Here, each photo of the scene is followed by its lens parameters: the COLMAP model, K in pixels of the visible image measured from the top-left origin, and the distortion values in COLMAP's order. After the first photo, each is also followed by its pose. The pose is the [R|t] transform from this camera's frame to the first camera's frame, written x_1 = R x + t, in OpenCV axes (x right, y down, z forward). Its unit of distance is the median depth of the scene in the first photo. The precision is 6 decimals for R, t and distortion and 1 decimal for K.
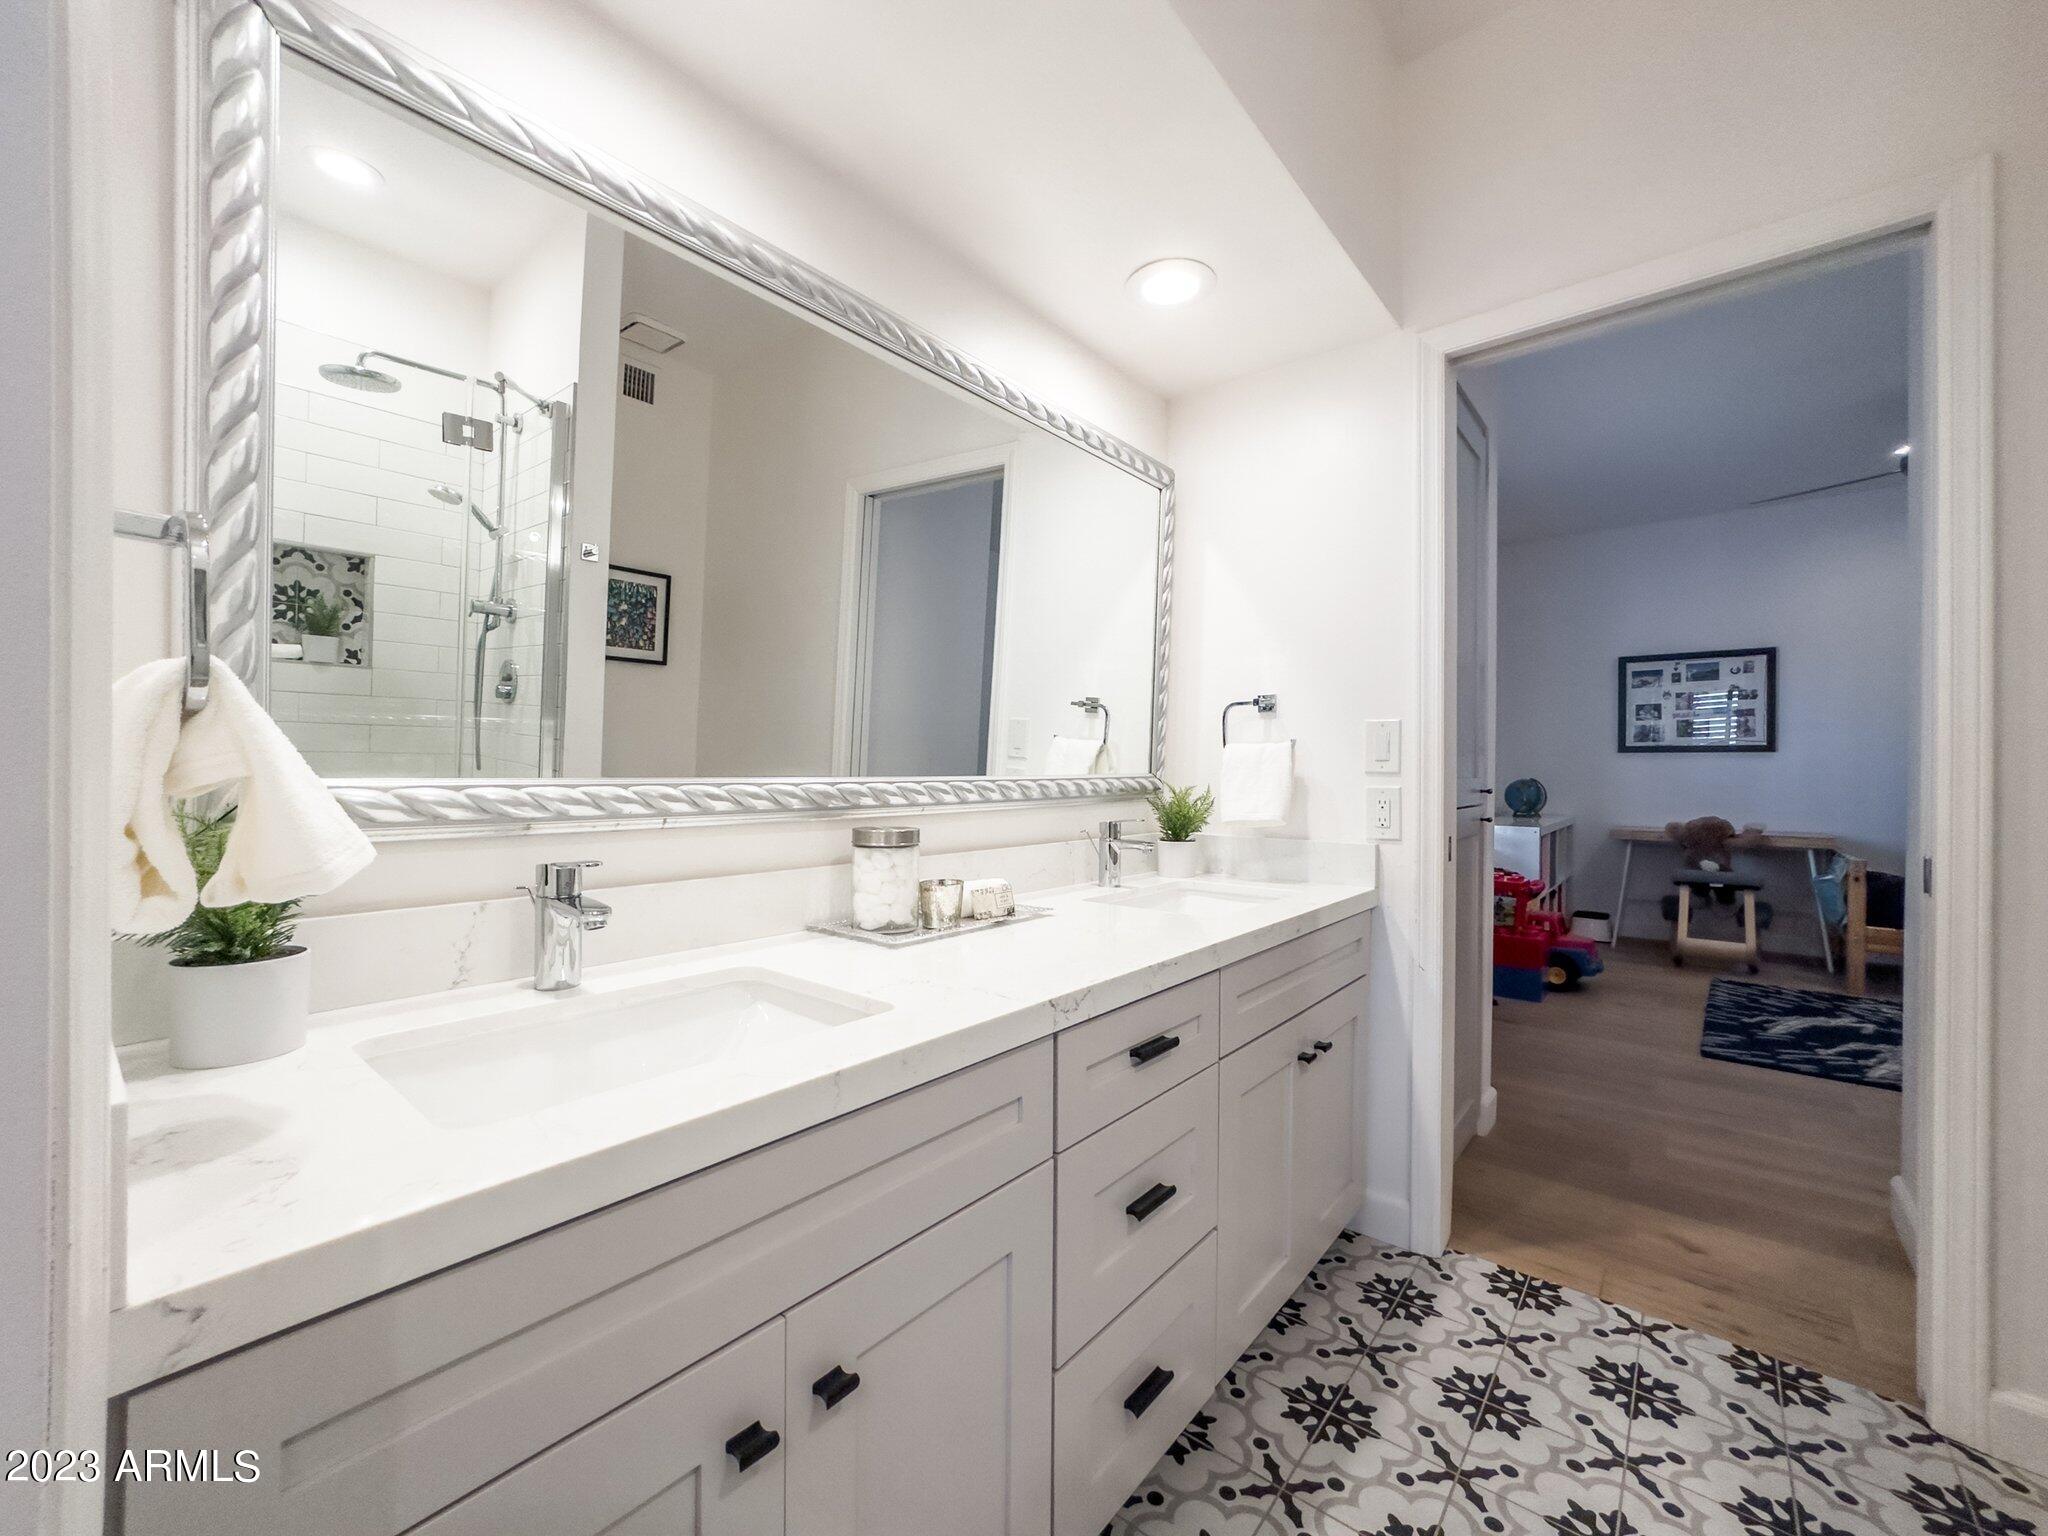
lens RADIAL K [[829.7, 0, 1024.0], [0, 829.7, 768.0], [0, 0, 1]] dist [0.018639, -0.000012]
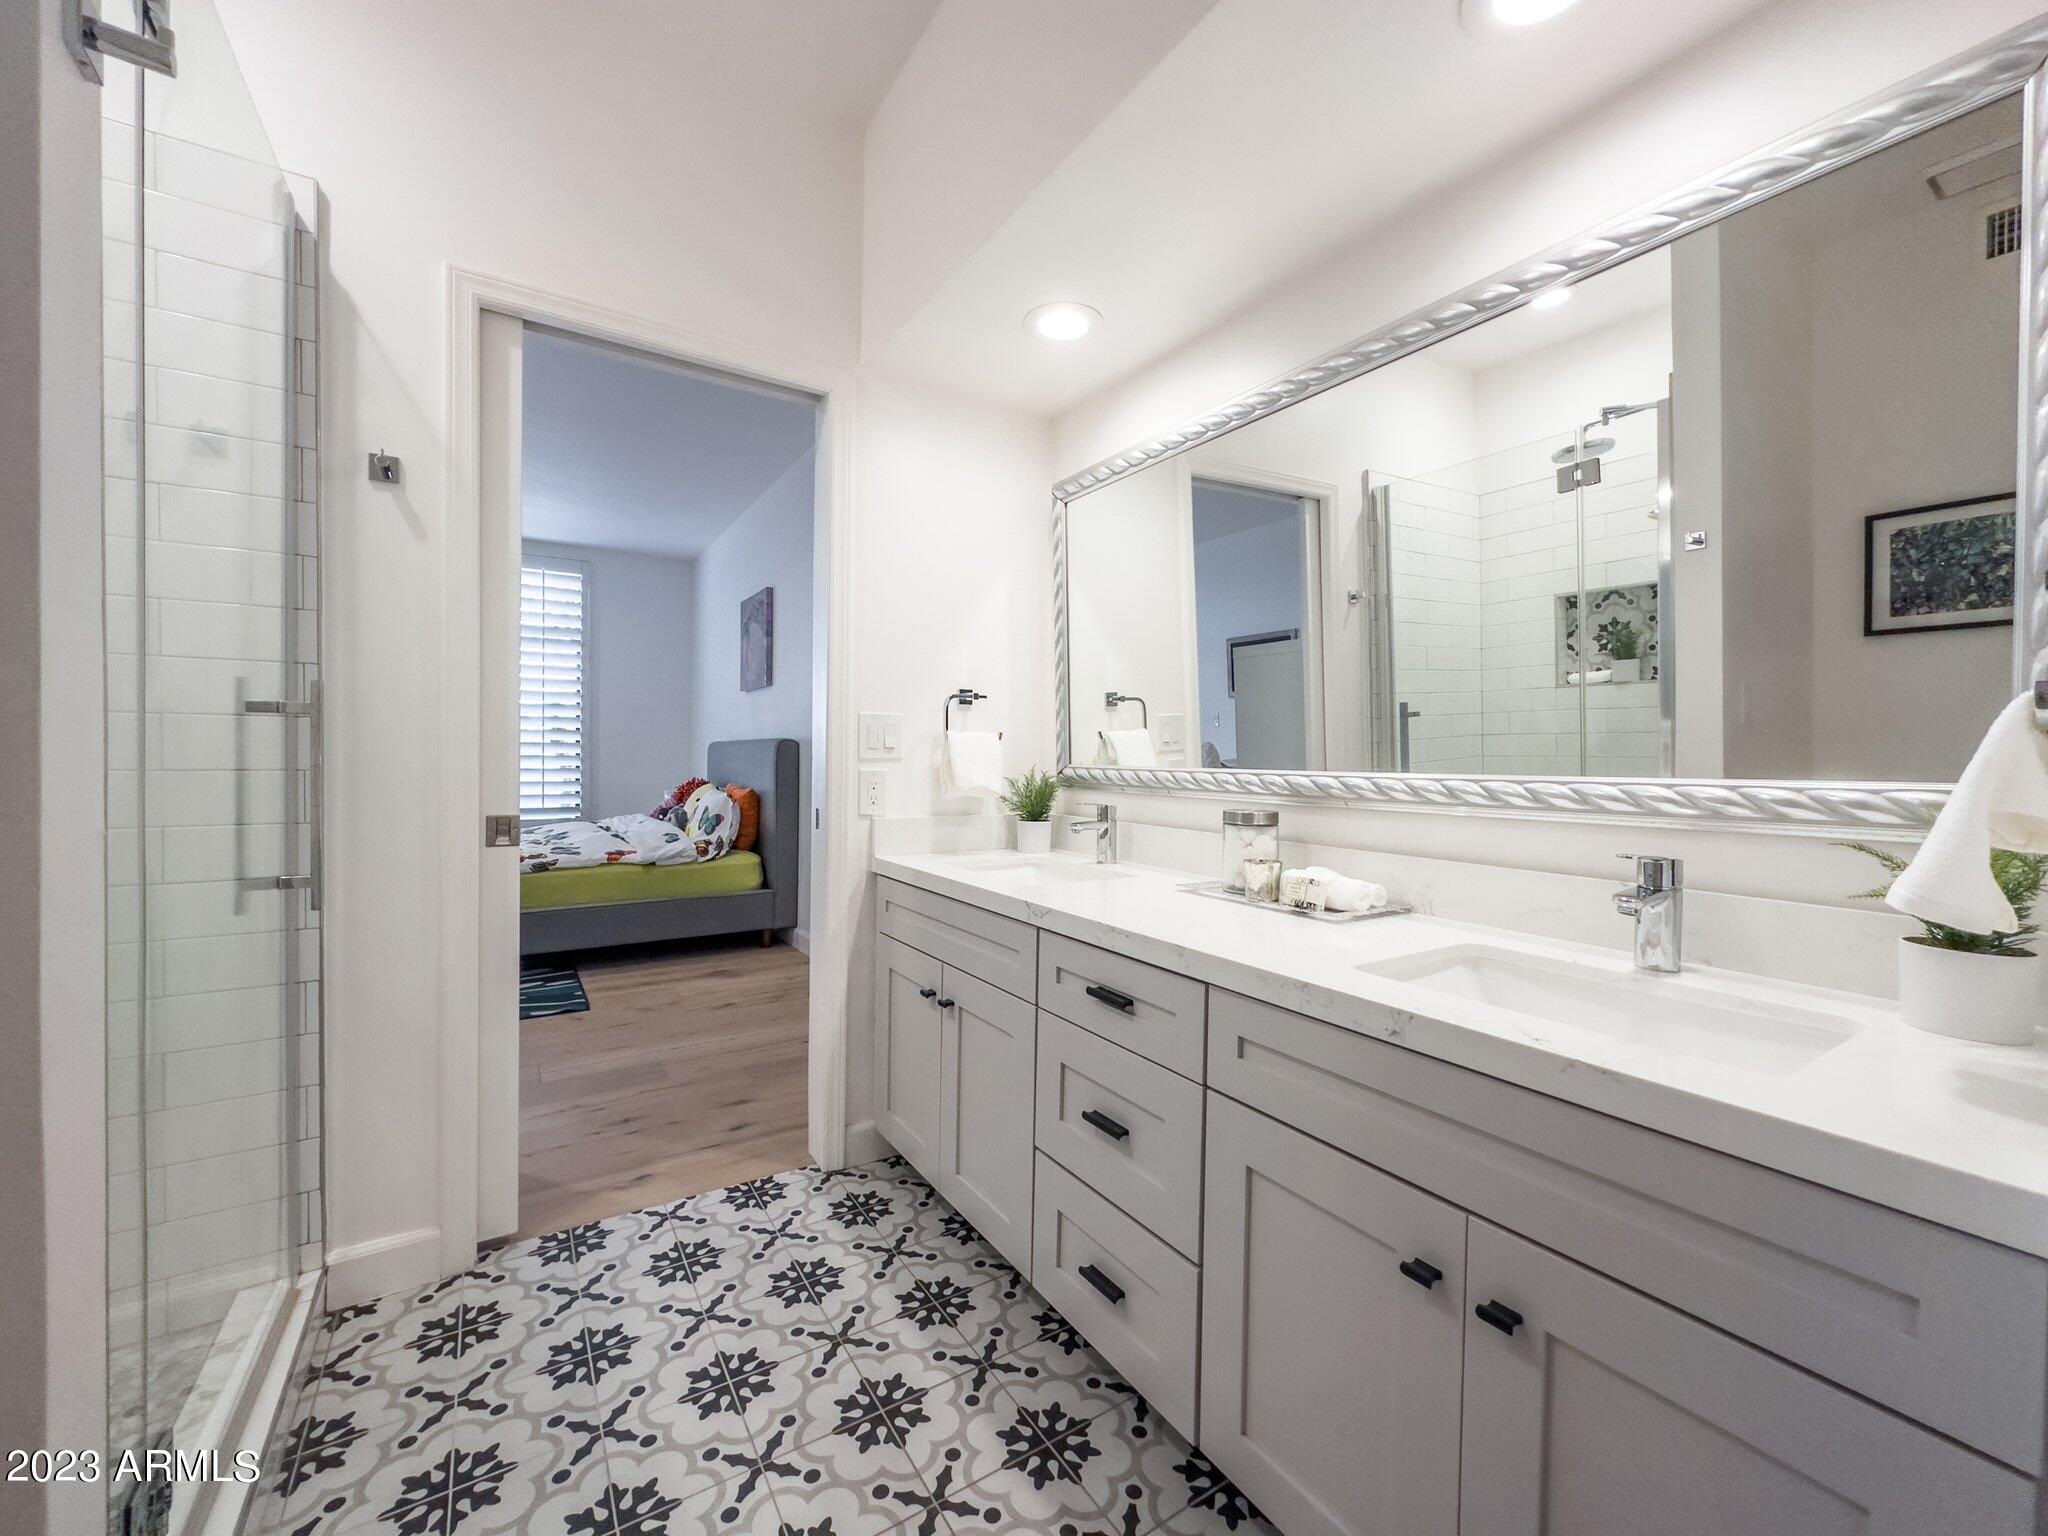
lens RADIAL K [[826.4, 0, 1024.0], [0, 826.4, 777.9], [0, 0, 1]] dist [0.000021, 0.000248]
pose [[0.315103, -0.023032, 0.948778, -0.216262], [-0.016130, 0.999431, 0.029619, -0.000584], [-0.948920, -0.024637, 0.314552, 0.171871]]
